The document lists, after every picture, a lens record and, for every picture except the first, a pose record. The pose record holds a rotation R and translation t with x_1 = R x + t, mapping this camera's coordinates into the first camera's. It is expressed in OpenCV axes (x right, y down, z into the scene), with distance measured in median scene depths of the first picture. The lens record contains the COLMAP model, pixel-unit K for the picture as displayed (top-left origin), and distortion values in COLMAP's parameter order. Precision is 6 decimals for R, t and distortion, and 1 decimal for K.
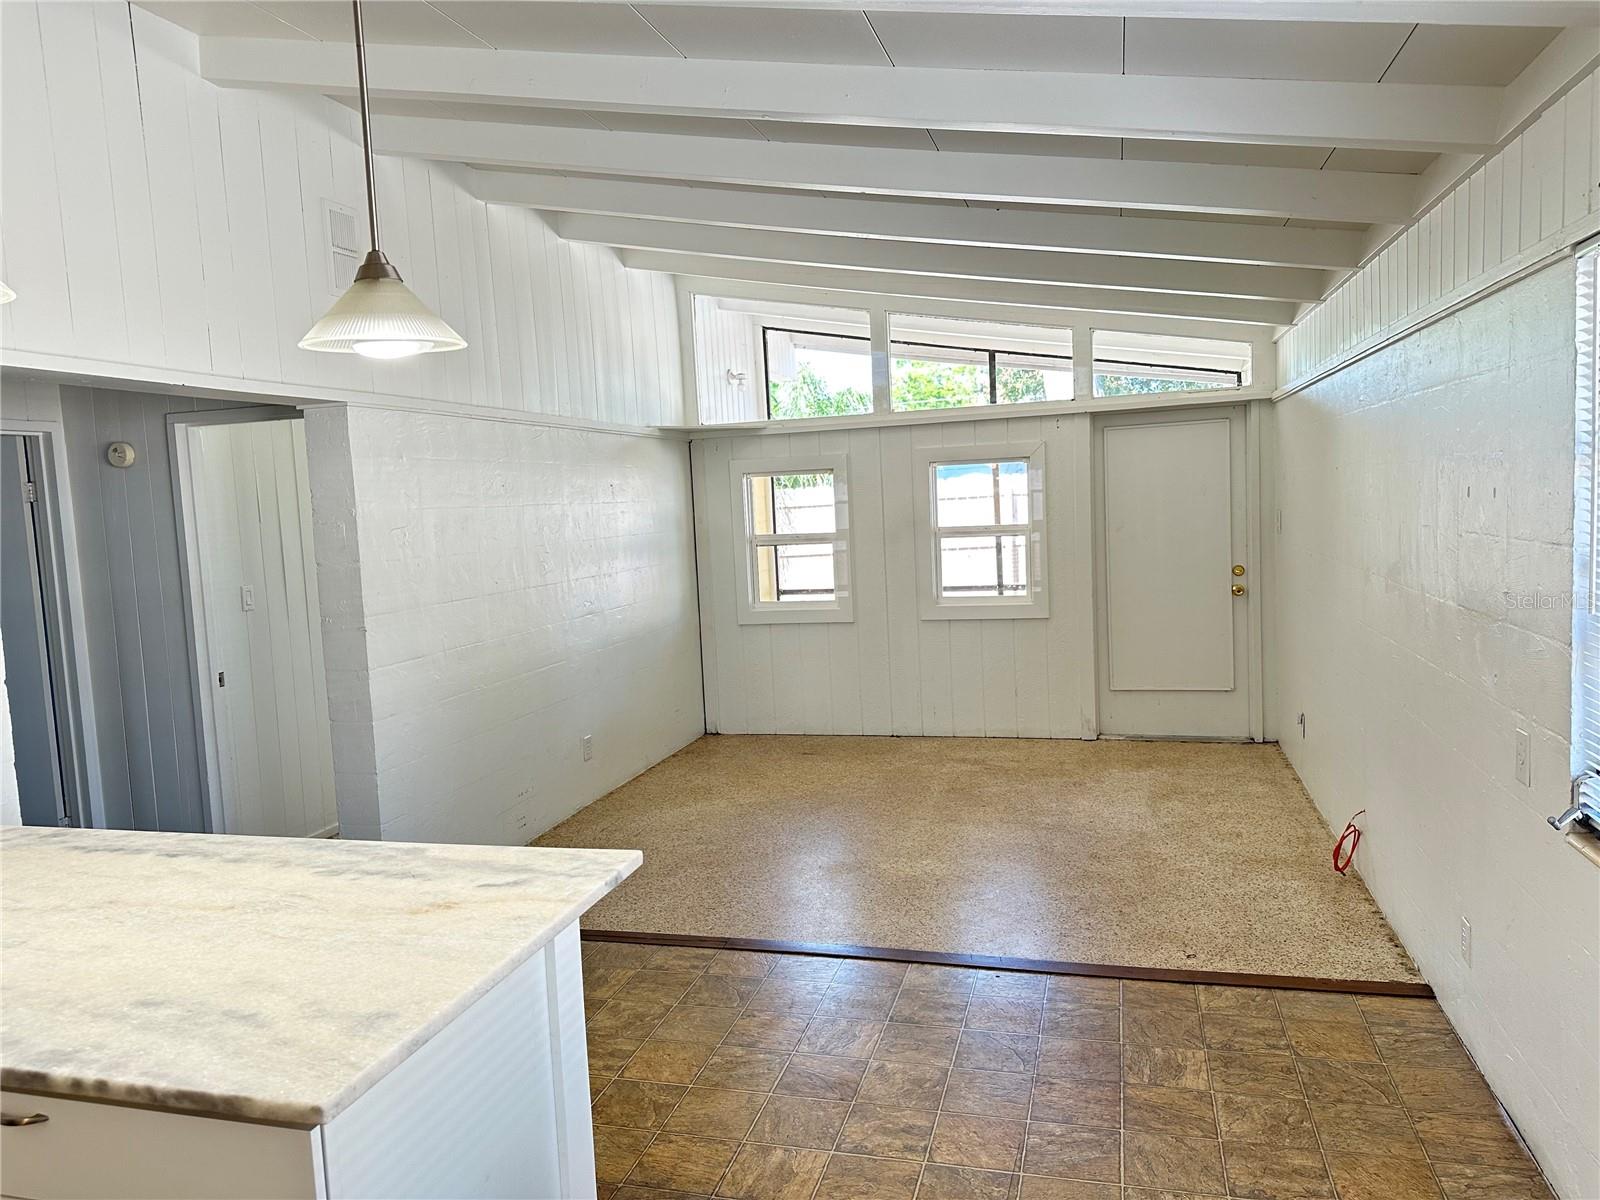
lens RADIAL K [[1115.4, 0, 801.3], [0, 1115.4, 598.8], [0, 0, 1]] dist [0.052861, -0.061919]
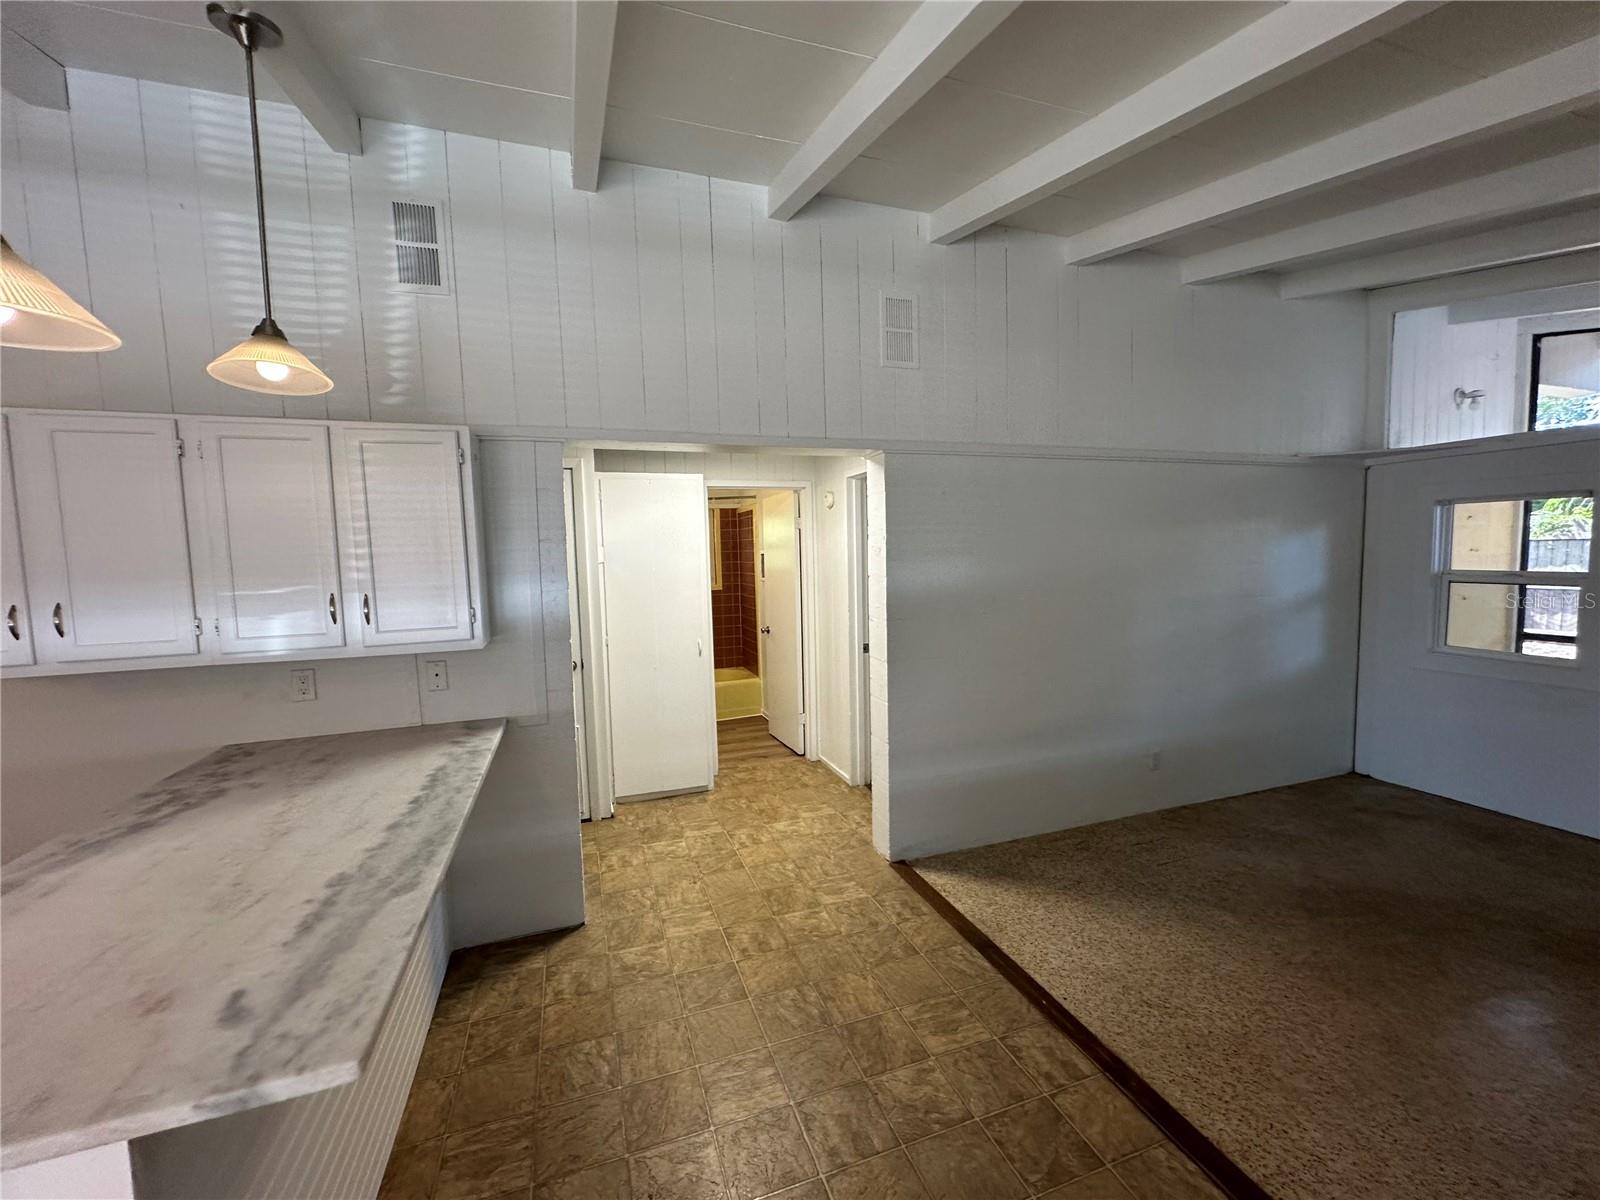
lens RADIAL K [[641.0, 0, 799.7], [0, 641.0, 604.0], [0, 0, 1]] dist [-0.004164, 0.001402]
pose [[0.569155, 0.100027, -0.816123, 0.202618], [-0.078653, 0.994644, 0.067055, -0.060516], [0.818460, 0.026026, 0.573974, 0.718289]]
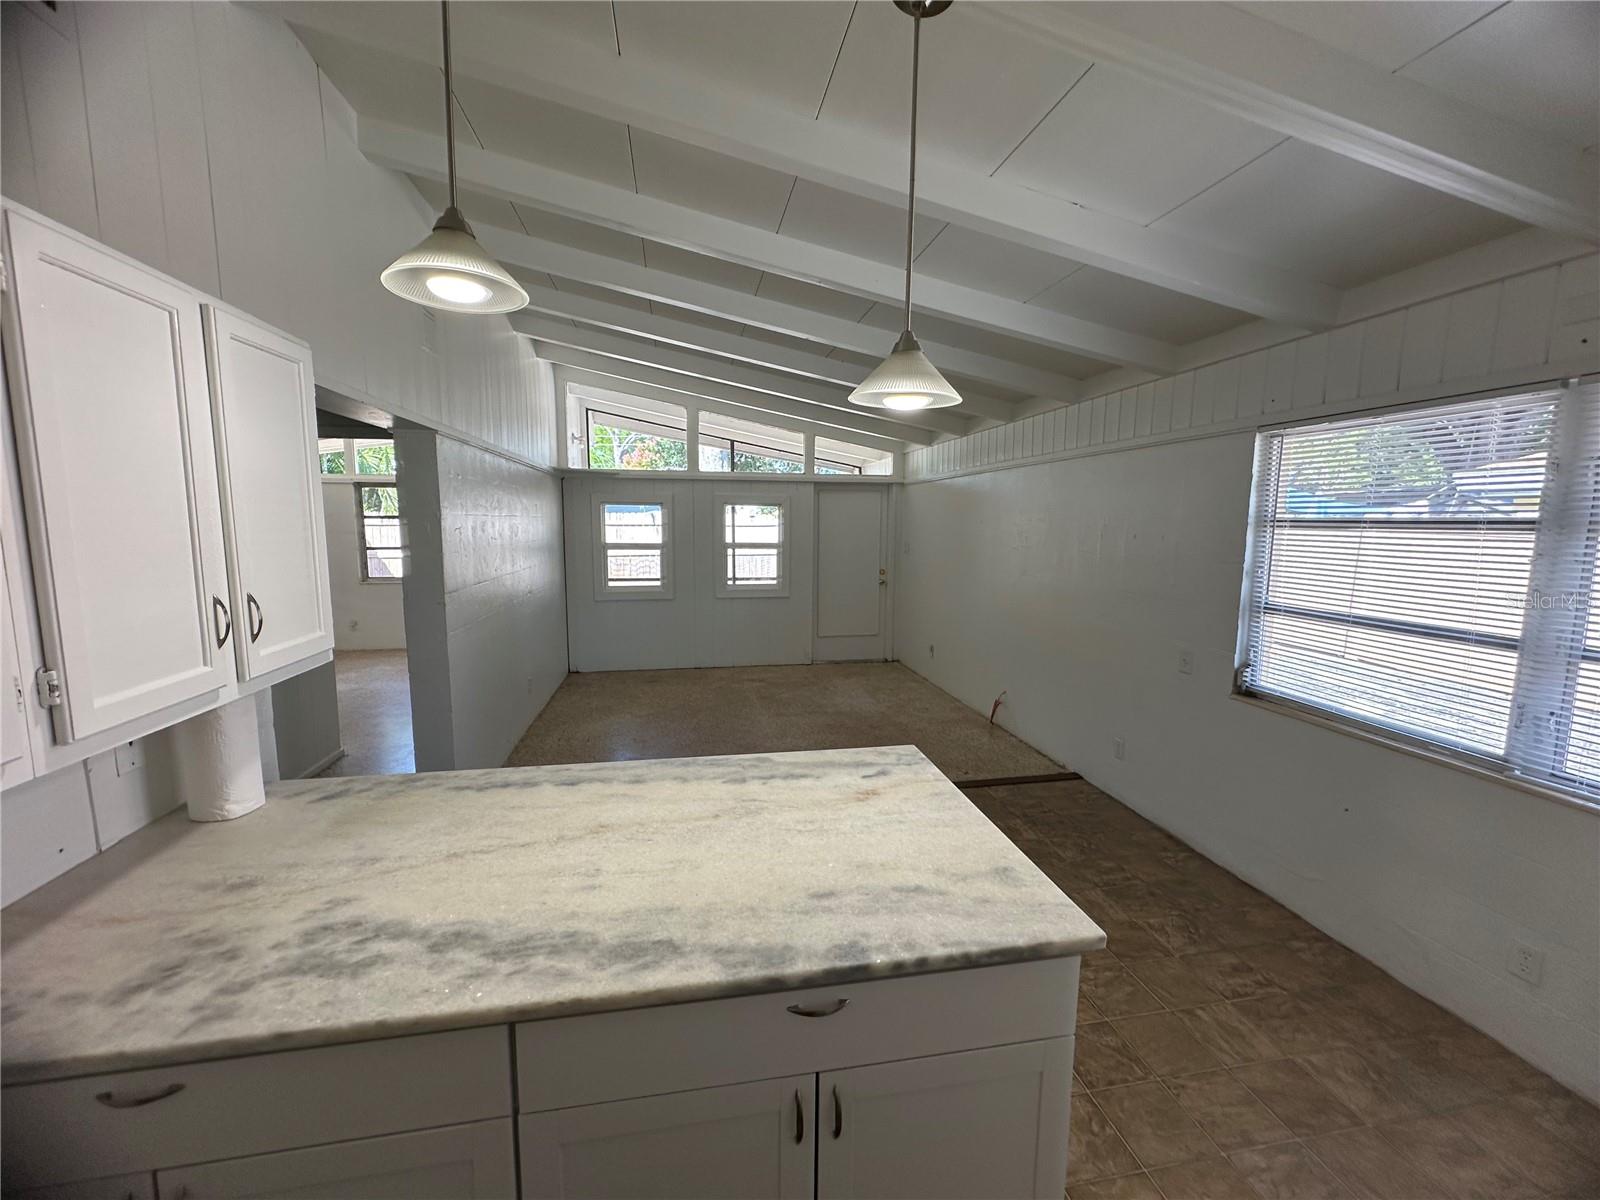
lens RADIAL K [[641.0, 0, 798.1], [0, 641.0, 604.6], [0, 0, 1]] dist [-0.004164, 0.001402]
pose [[0.898005, -0.002451, 0.439977, -0.494463], [-0.010739, 0.999565, 0.027486, 0.005276], [-0.439853, -0.029407, 0.897588, 0.198276]]
